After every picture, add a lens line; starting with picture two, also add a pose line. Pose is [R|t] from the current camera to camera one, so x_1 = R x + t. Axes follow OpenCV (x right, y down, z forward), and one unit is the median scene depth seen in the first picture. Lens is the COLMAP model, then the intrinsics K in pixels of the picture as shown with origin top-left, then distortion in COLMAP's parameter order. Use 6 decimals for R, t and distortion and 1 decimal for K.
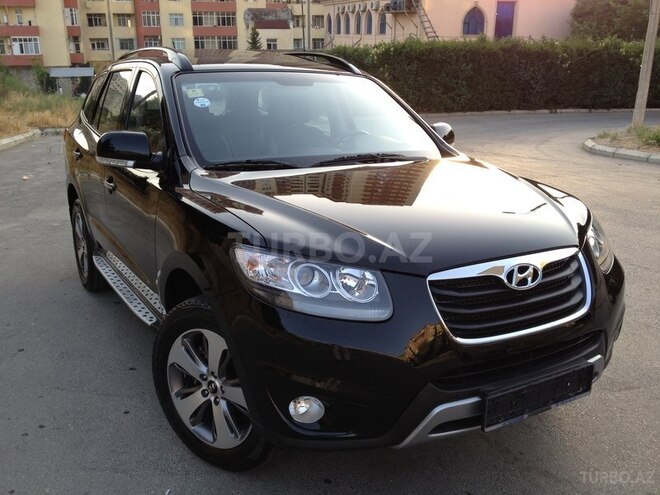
lens RADIAL K [[609.4, 0, 330.0], [0, 609.4, 247.5], [0, 0, 1]] dist [0.100604, -0.203577]
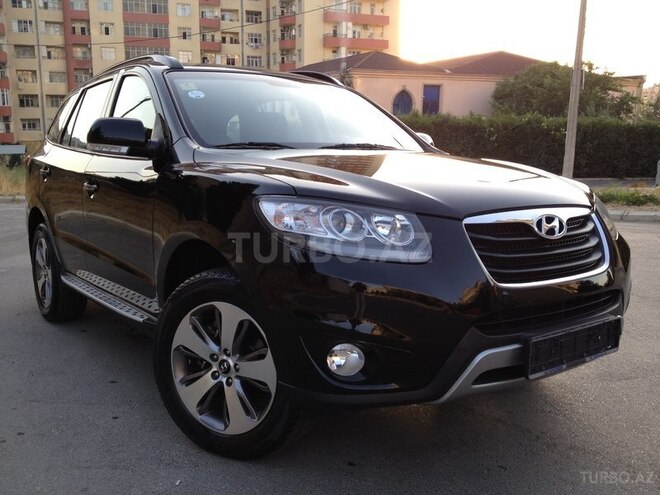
lens RADIAL K [[609.4, 0, 330.0], [0, 609.4, 247.5], [0, 0, 1]] dist [0.100604, -0.203577]
pose [[0.994724, -0.016122, 0.101317, -0.123320], [0.028359, 0.992304, -0.120530, 0.164083], [-0.098595, 0.122768, 0.987526, 0.045036]]
